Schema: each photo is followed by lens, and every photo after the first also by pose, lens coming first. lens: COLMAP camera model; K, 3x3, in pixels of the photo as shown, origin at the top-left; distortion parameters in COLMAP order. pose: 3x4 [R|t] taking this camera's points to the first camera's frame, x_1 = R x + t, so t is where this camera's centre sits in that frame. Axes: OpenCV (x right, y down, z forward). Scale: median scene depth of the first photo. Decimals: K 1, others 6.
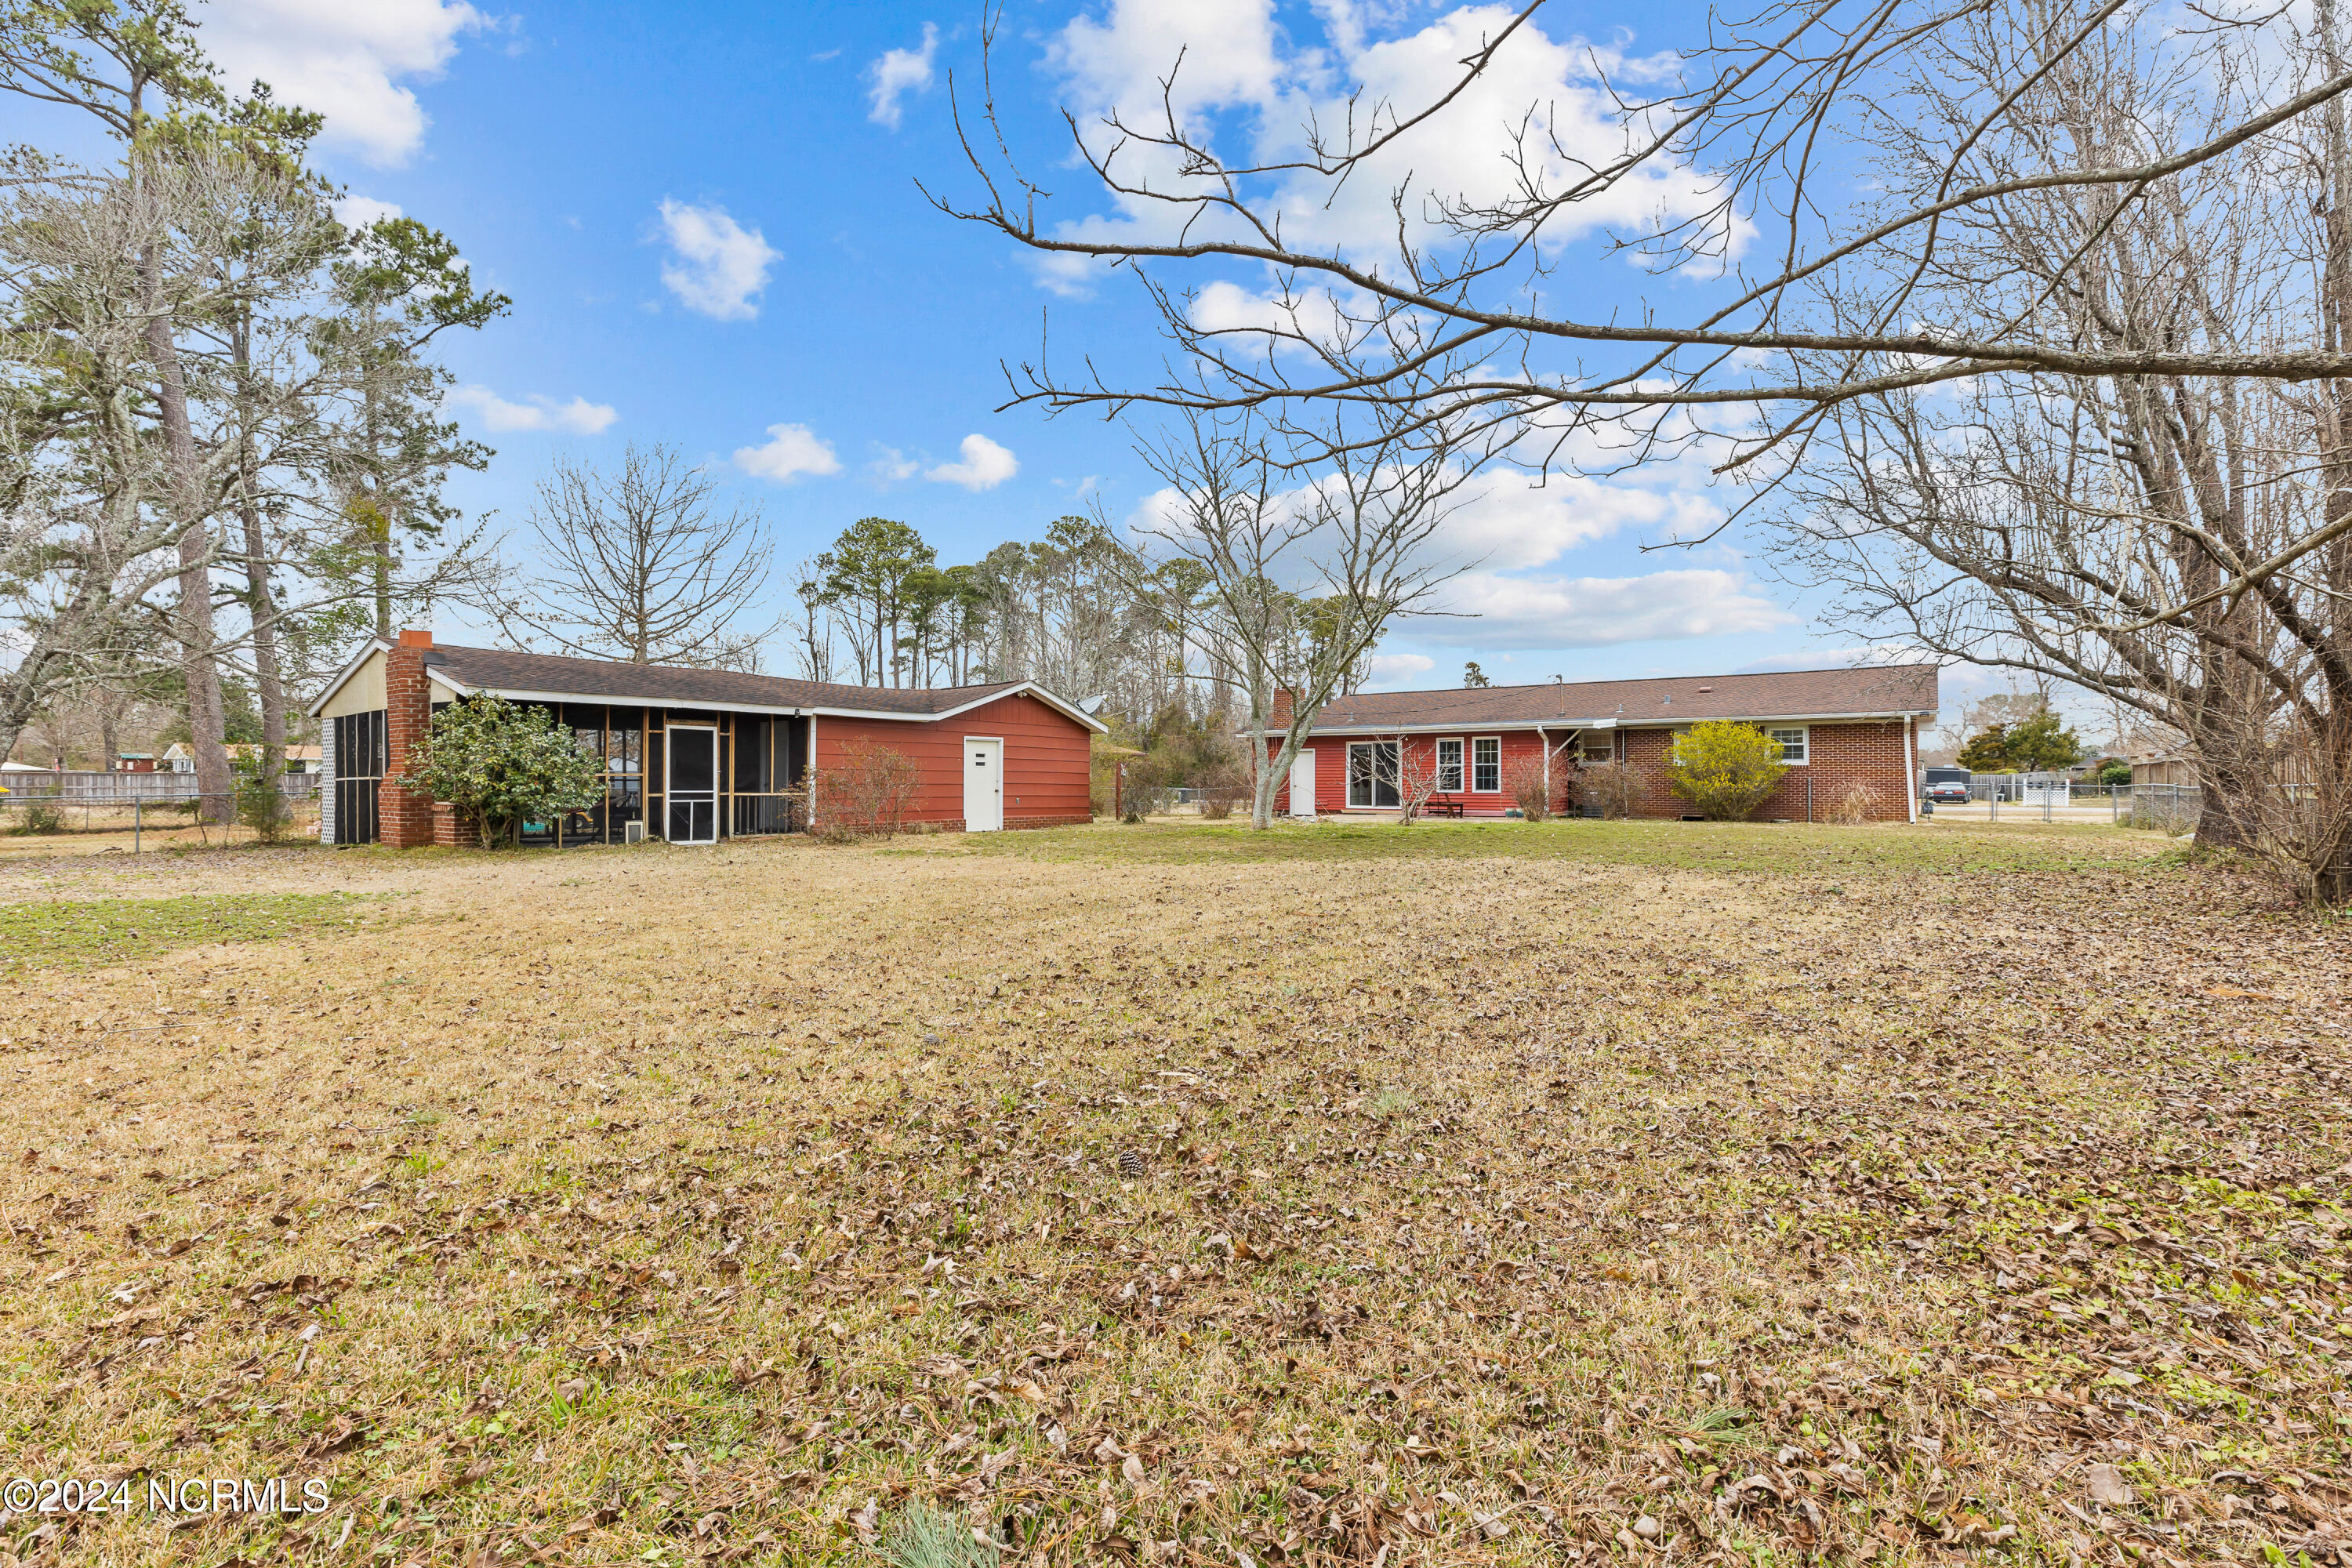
lens RADIAL K [[1067.8, 0, 1178.1], [0, 1067.8, 785.3], [0, 0, 1]] dist [0.013195, 0.000764]
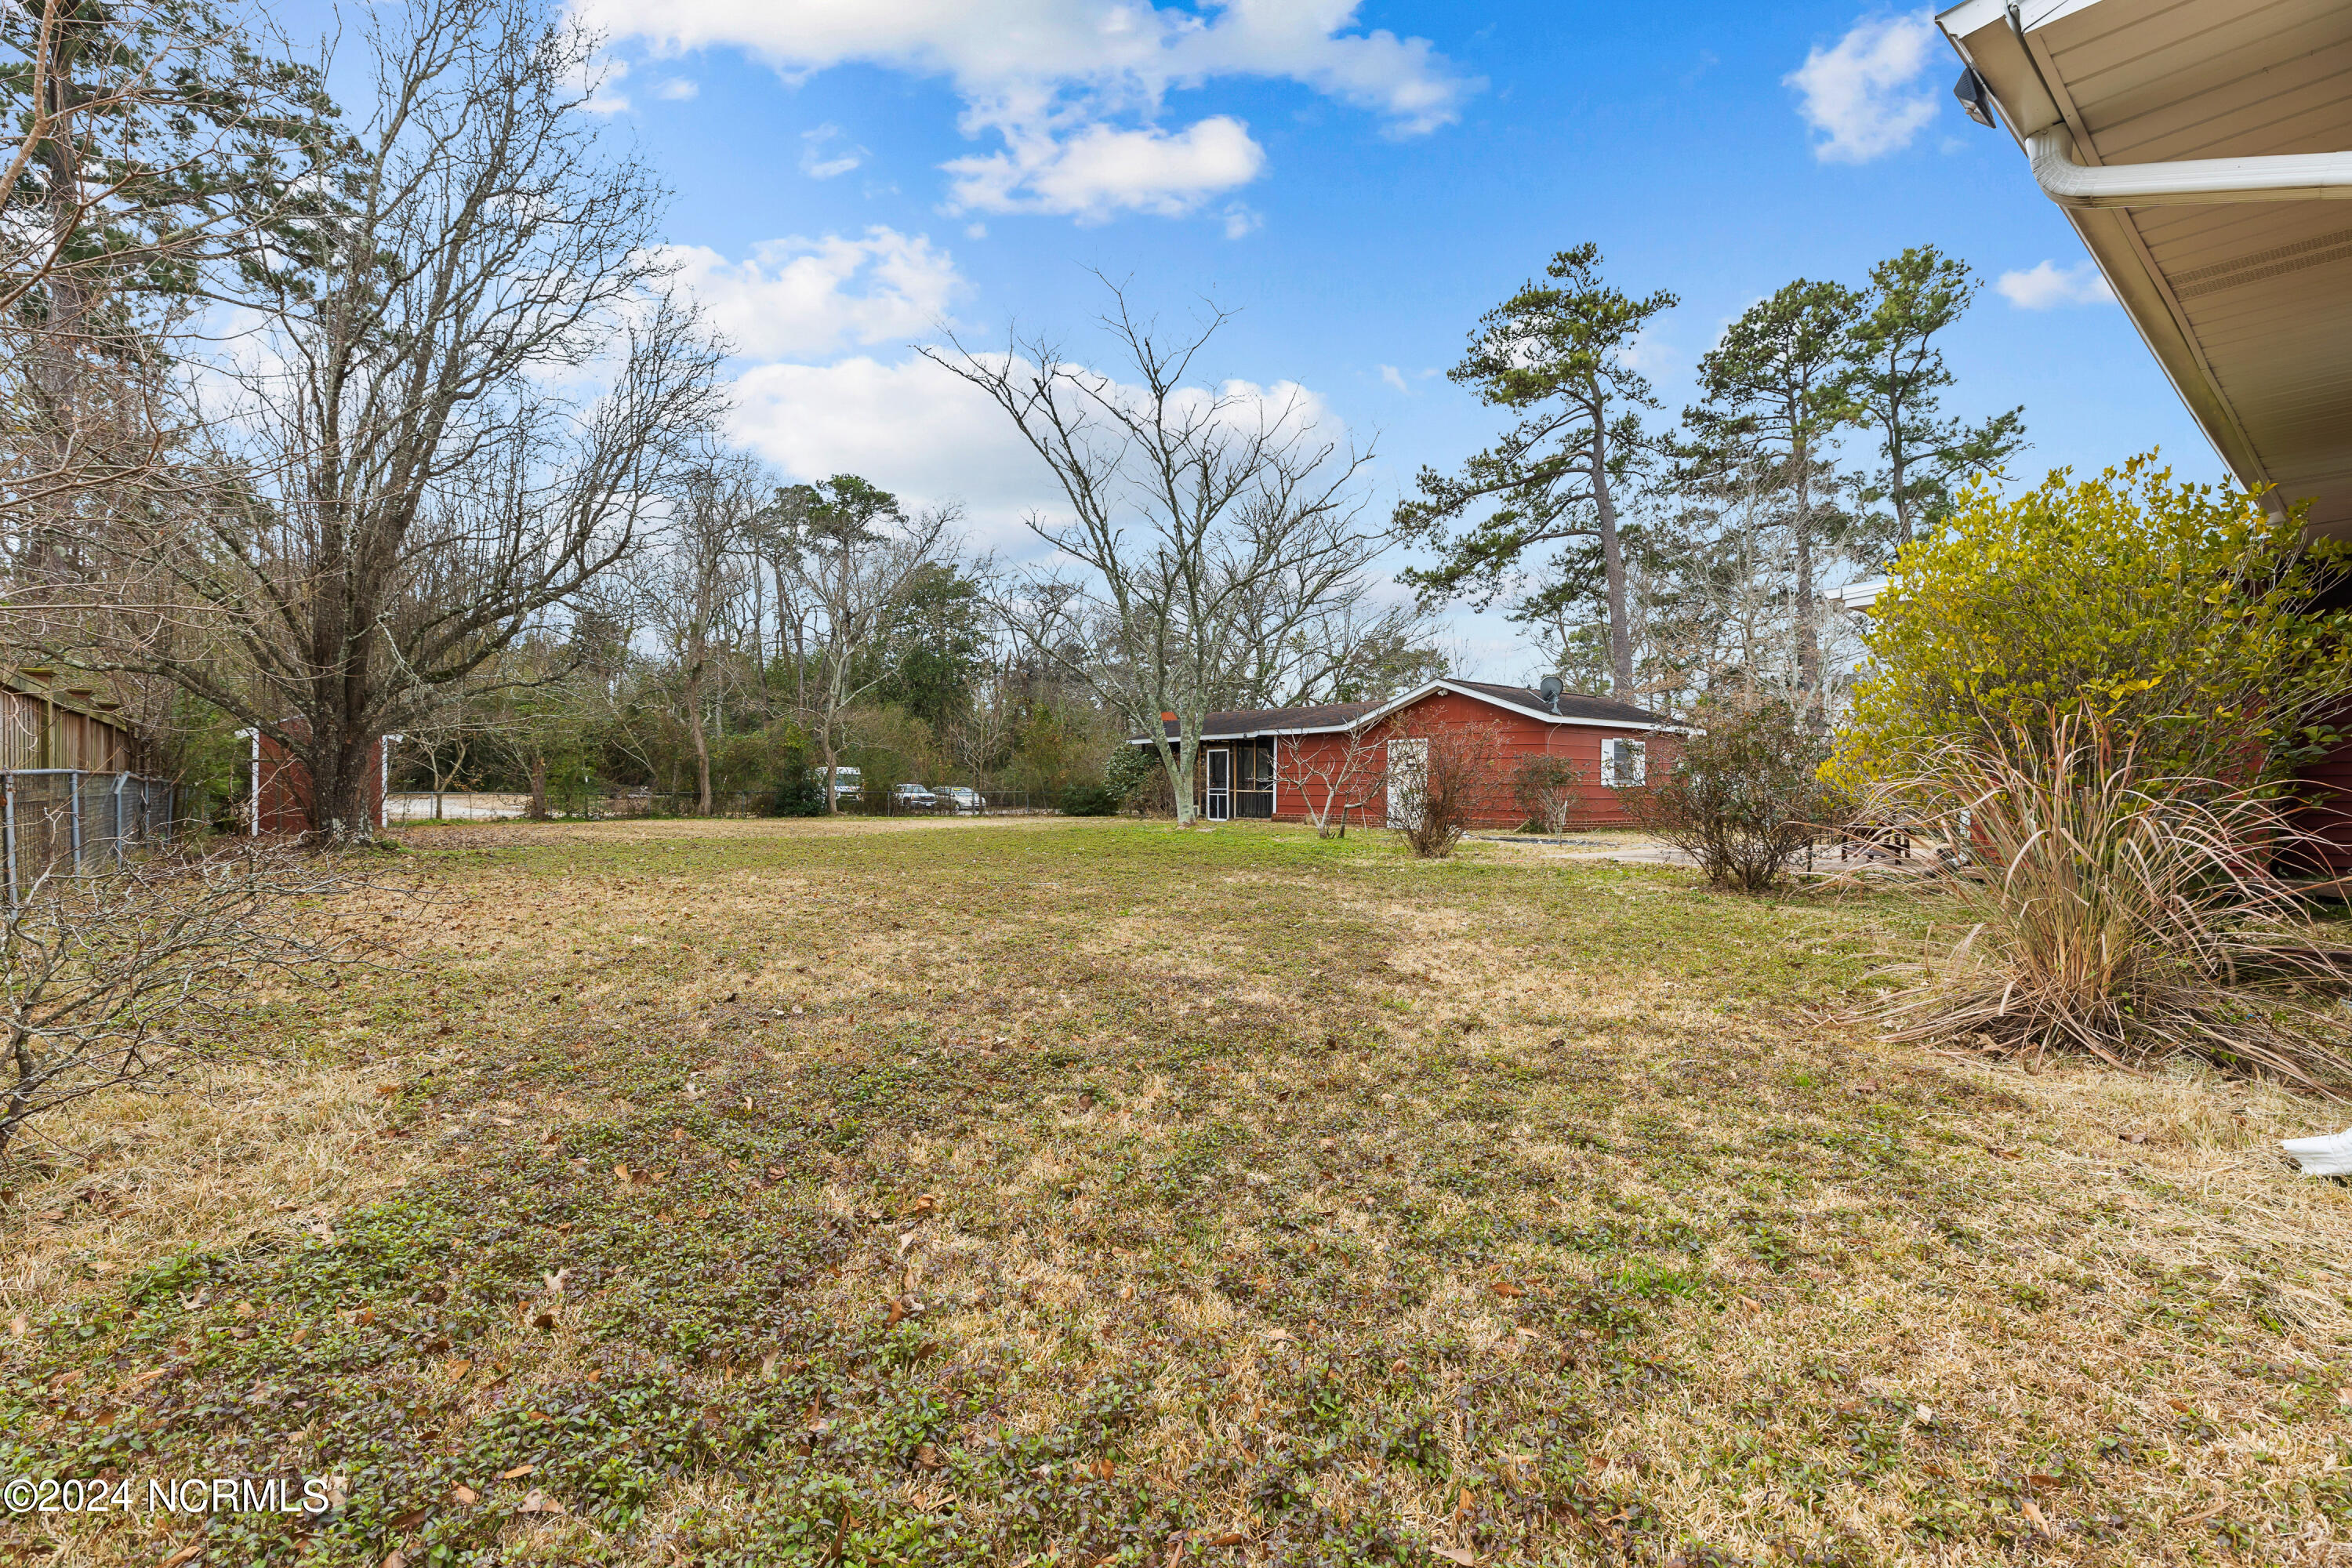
lens RADIAL K [[1067.8, 0, 1177.0], [0, 1067.8, 780.6], [0, 0, 1]] dist [0.013195, 0.000764]
pose [[-0.240700, -0.006196, -0.970580, 1.045224], [-0.004737, 0.999975, -0.005209, 0.001651], [0.970588, 0.003343, -0.240724, 1.203571]]
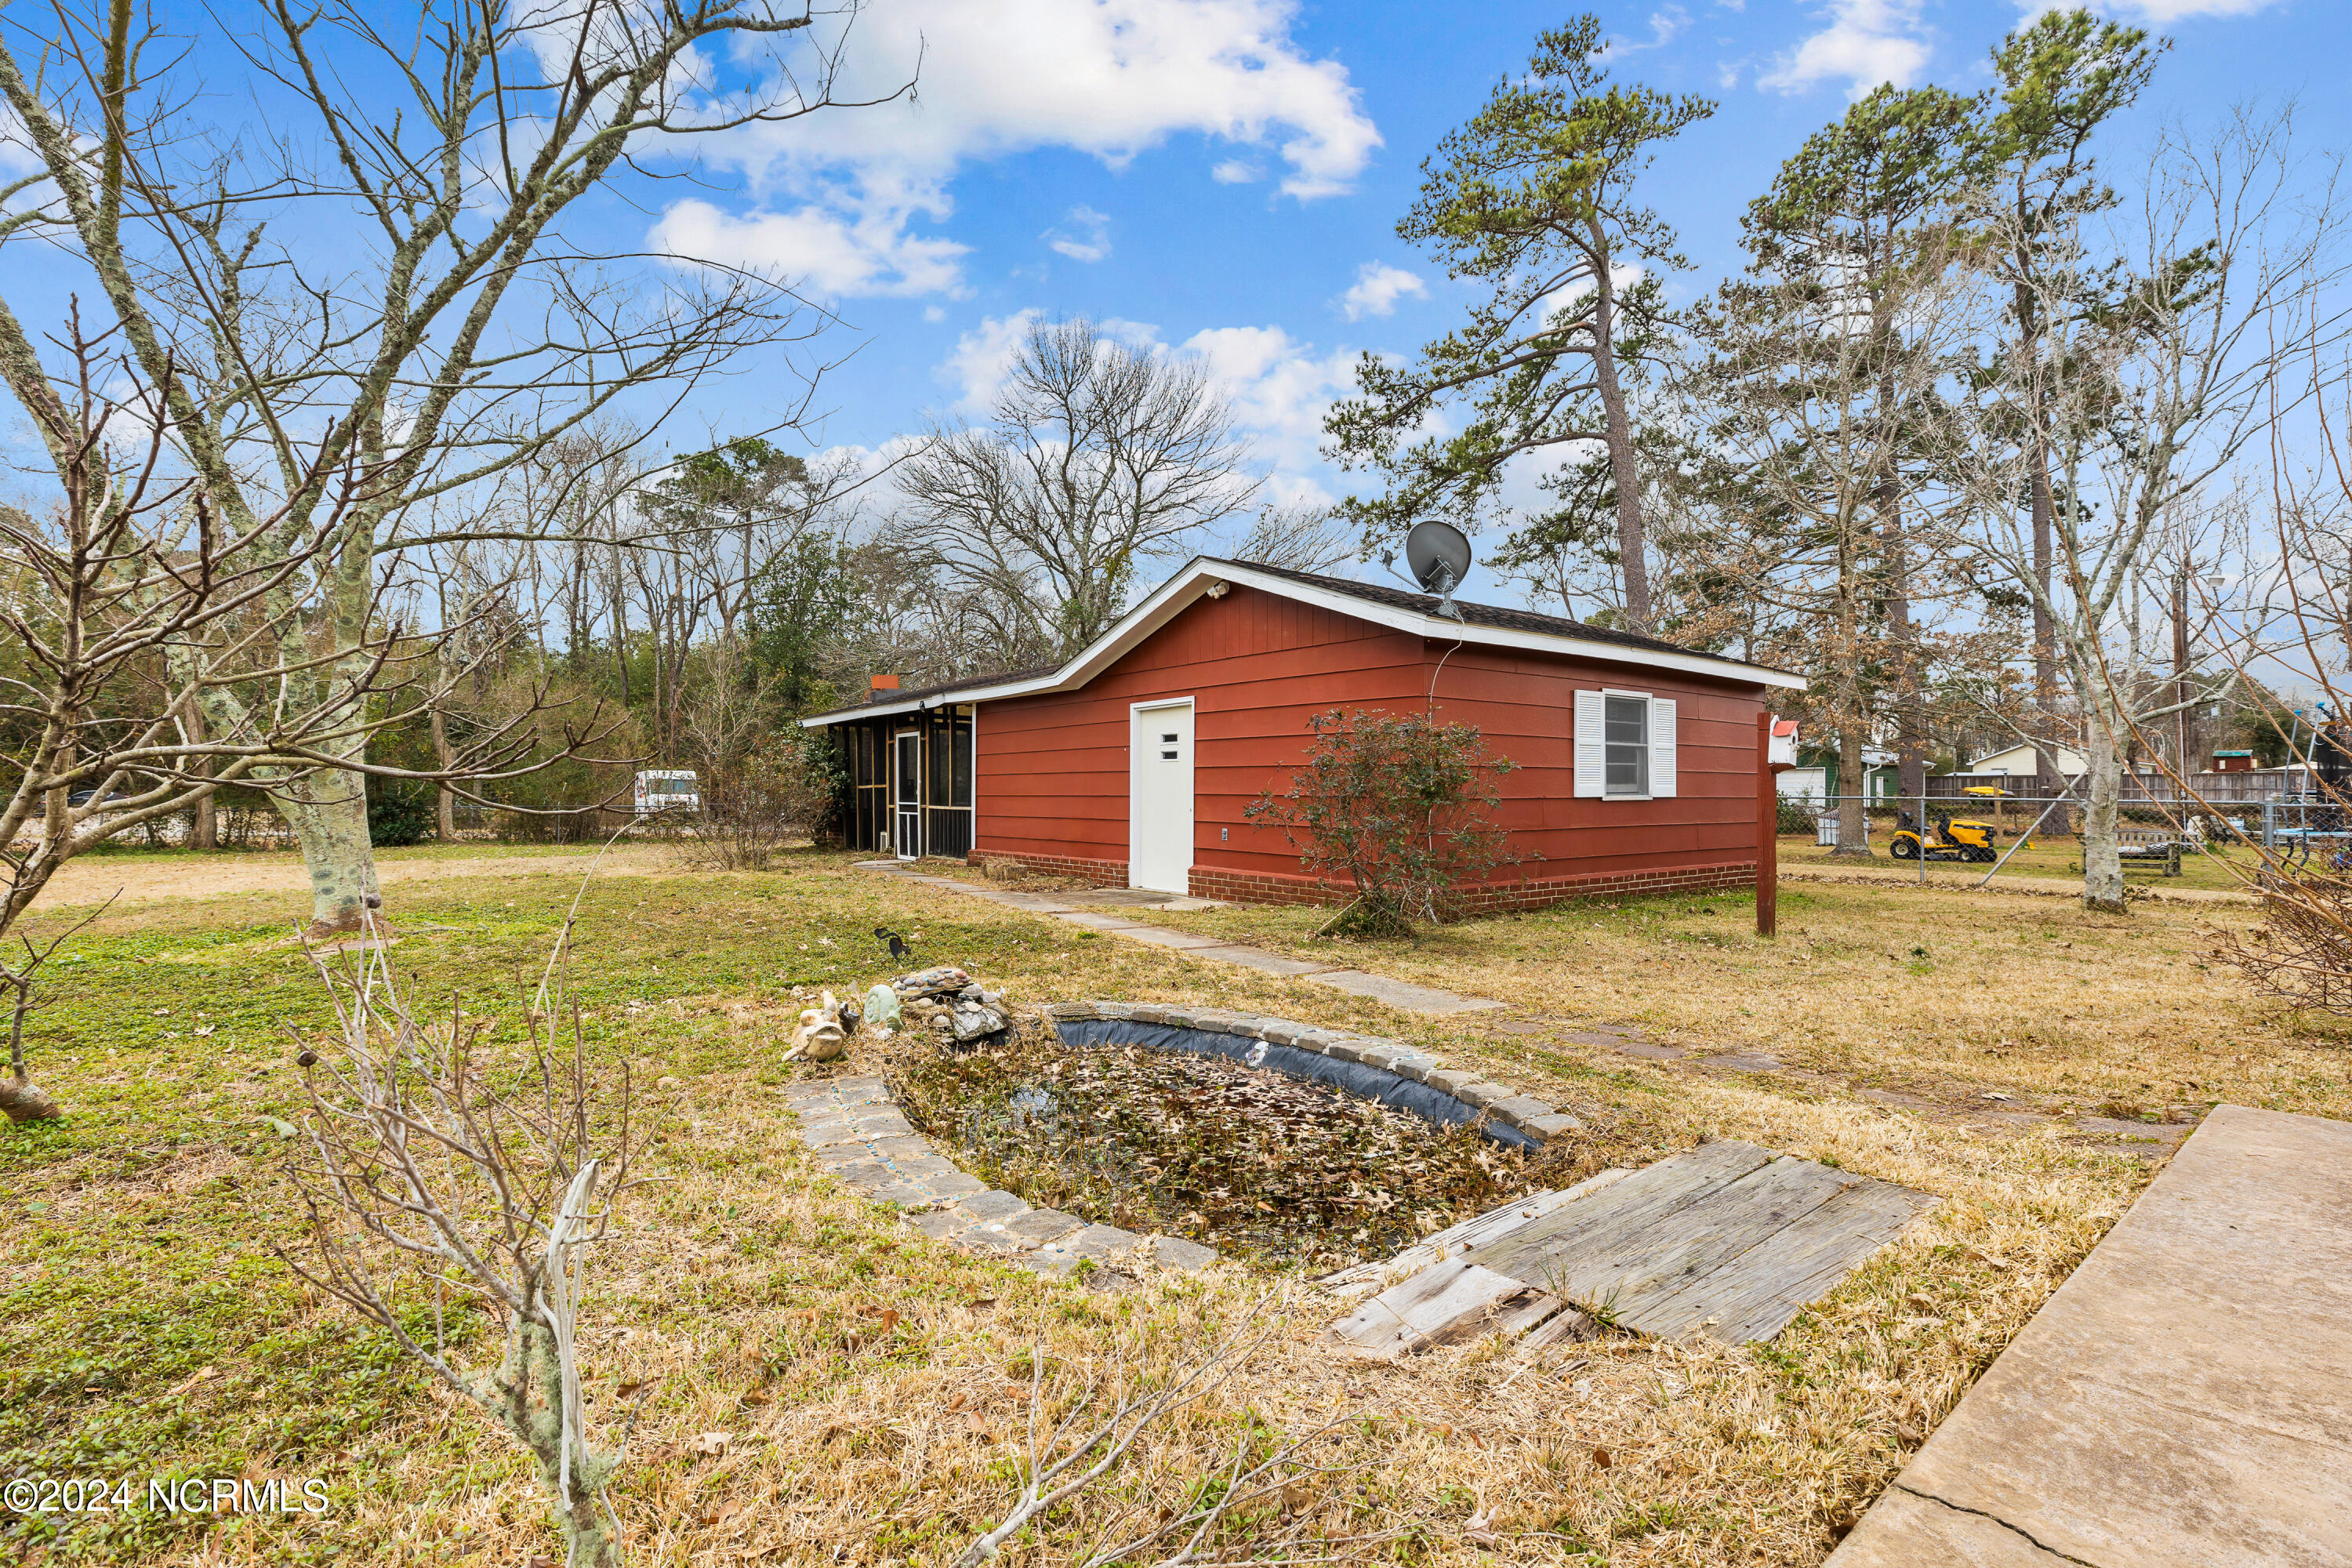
lens RADIAL K [[1067.8, 0, 1174.3], [0, 1067.8, 787.5], [0, 0, 1]] dist [0.013195, 0.000764]
pose [[-0.260532, 0.000598, -0.965465, 0.342461], [0.002836, 0.999996, -0.000146, -0.006172], [0.965461, -0.002776, -0.260533, 1.319969]]
